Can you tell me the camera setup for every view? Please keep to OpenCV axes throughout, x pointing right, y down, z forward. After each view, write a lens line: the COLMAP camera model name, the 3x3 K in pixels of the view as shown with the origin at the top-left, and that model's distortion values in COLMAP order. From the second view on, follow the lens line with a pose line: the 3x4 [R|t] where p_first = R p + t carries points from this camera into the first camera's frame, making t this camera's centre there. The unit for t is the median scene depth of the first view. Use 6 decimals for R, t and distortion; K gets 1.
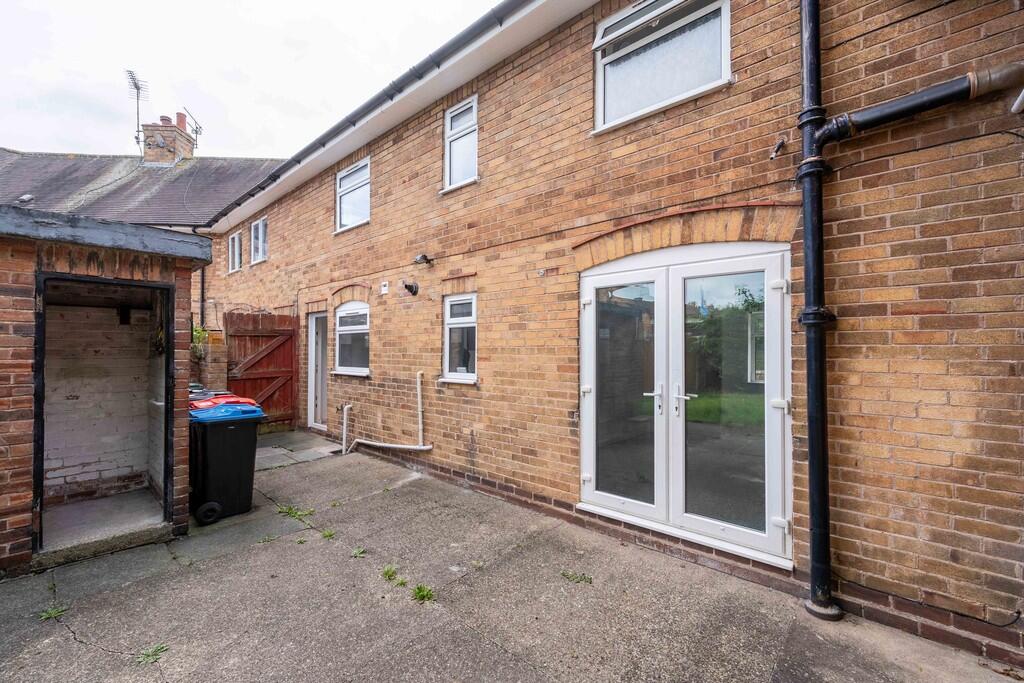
lens RADIAL K [[422.8, 0, 509.0], [0, 422.8, 345.7], [0, 0, 1]] dist [-0.000167, -0.000074]
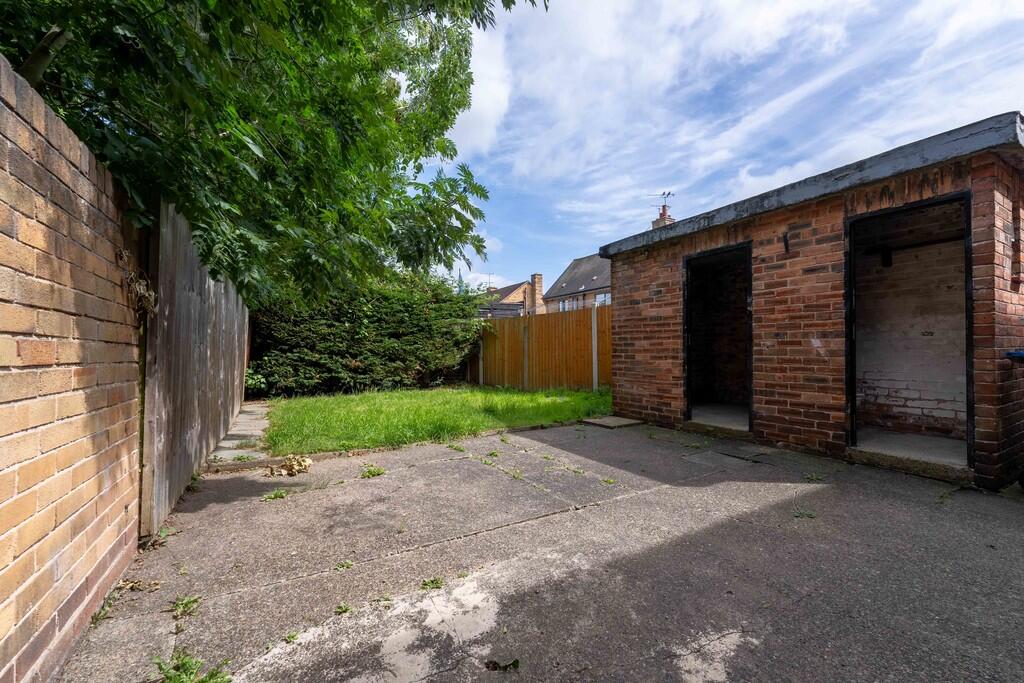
lens RADIAL K [[422.8, 0, 509.0], [0, 422.8, 345.7], [0, 0, 1]] dist [-0.000167, -0.000074]
pose [[-0.306591, -0.012817, -0.951755, 0.275757], [0.011070, 0.999794, -0.017030, 0.160459], [0.951777, -0.015757, -0.306386, 0.343975]]
